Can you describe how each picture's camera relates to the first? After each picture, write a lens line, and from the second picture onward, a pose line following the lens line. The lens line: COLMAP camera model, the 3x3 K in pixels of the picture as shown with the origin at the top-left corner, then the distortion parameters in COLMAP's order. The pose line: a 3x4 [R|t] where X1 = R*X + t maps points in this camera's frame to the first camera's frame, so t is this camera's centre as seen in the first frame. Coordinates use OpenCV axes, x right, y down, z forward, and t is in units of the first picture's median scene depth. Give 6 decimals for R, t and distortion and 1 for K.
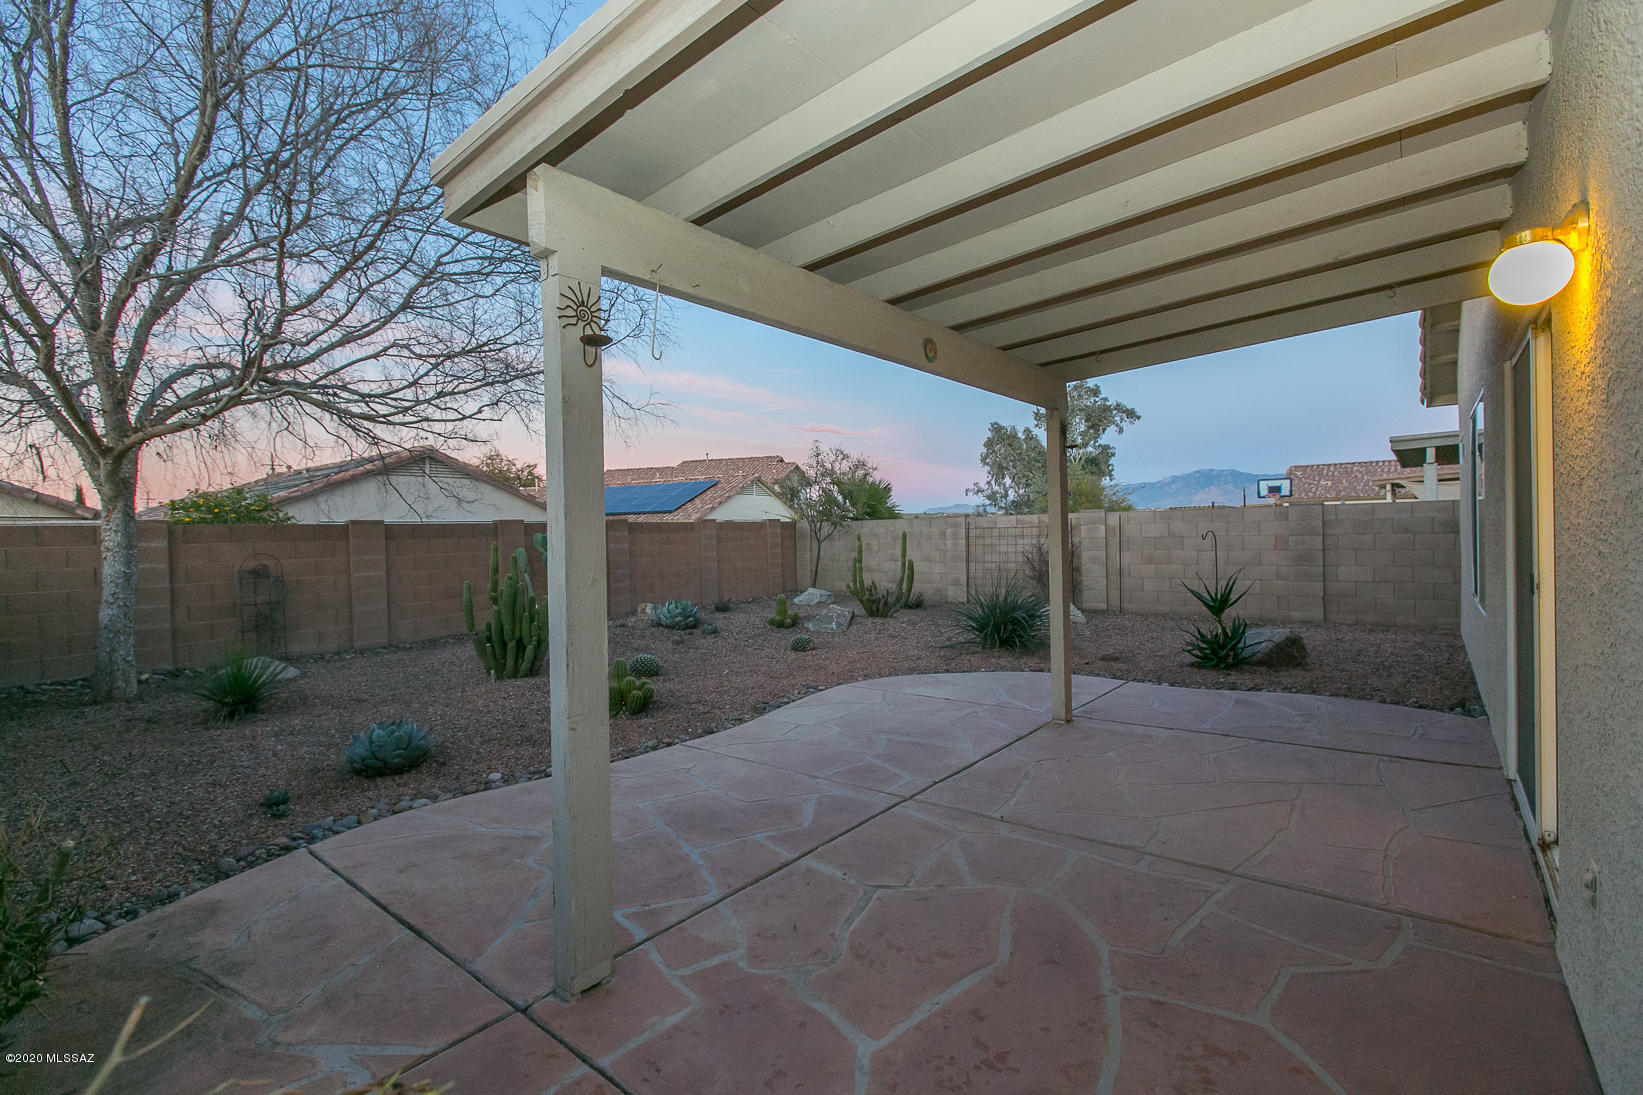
lens RADIAL K [[748.3, 0, 819.9], [0, 748.3, 543.9], [0, 0, 1]] dist [0.003024, -0.000006]
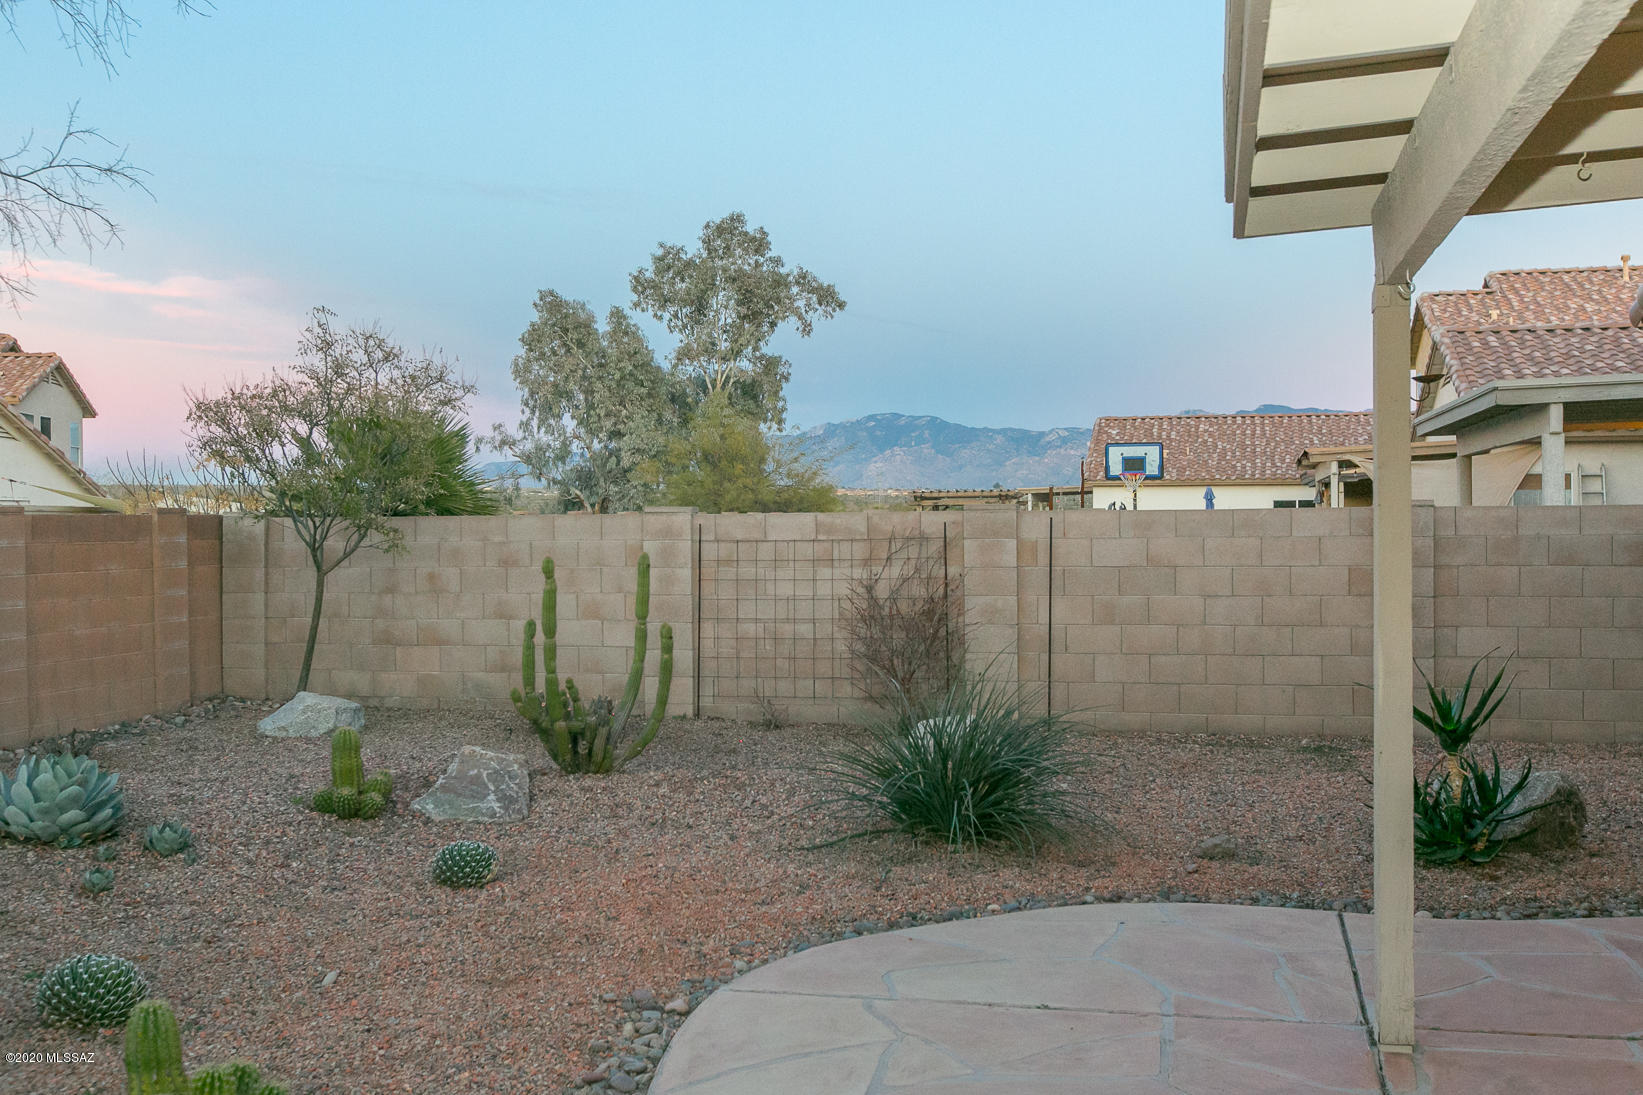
lens RADIAL K [[1643.4, 0, 823.2], [0, 1643.4, 542.4], [0, 0, 1]] dist [0.004548, 0.000000]
pose [[0.900546, 0.009028, 0.434666, -0.139040], [-0.005499, 0.999941, -0.009376, -0.011452], [-0.434725, 0.006054, 0.900543, 0.127401]]
